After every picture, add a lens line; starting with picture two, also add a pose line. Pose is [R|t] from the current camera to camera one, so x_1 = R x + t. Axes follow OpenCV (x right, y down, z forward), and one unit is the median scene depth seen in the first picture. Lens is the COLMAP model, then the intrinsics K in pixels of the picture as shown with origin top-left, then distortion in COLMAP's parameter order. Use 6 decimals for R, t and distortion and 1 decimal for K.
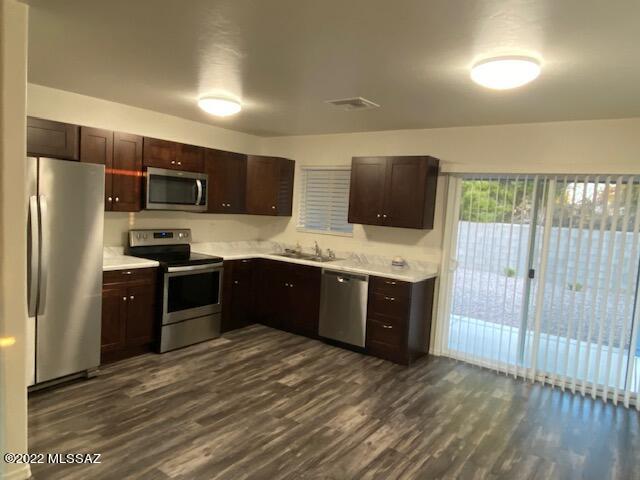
lens RADIAL K [[440.1, 0, 326.3], [0, 440.1, 235.8], [0, 0, 1]] dist [0.017733, -0.024117]
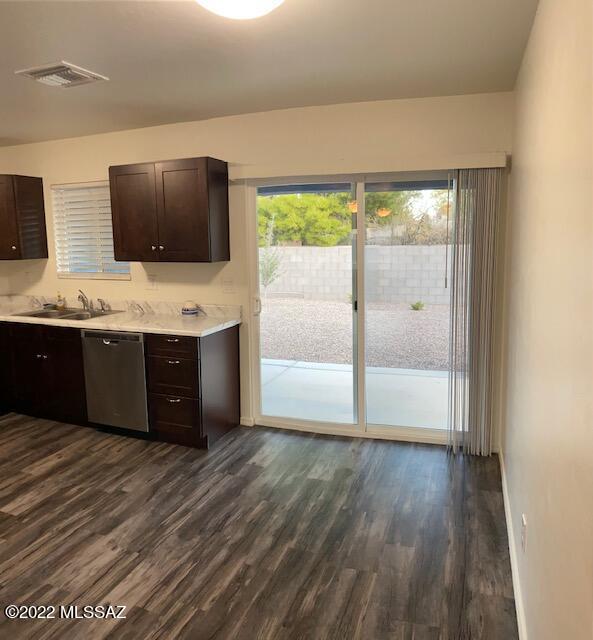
lens RADIAL K [[471.4, 0, 292.5], [0, 471.4, 318.4], [0, 0, 1]] dist [-0.022965, -0.024901]
pose [[0.970738, -0.106955, 0.215007, 0.173239], [0.084471, 0.990202, 0.111196, 0.002394], [-0.224794, -0.089780, 0.970262, 0.214591]]
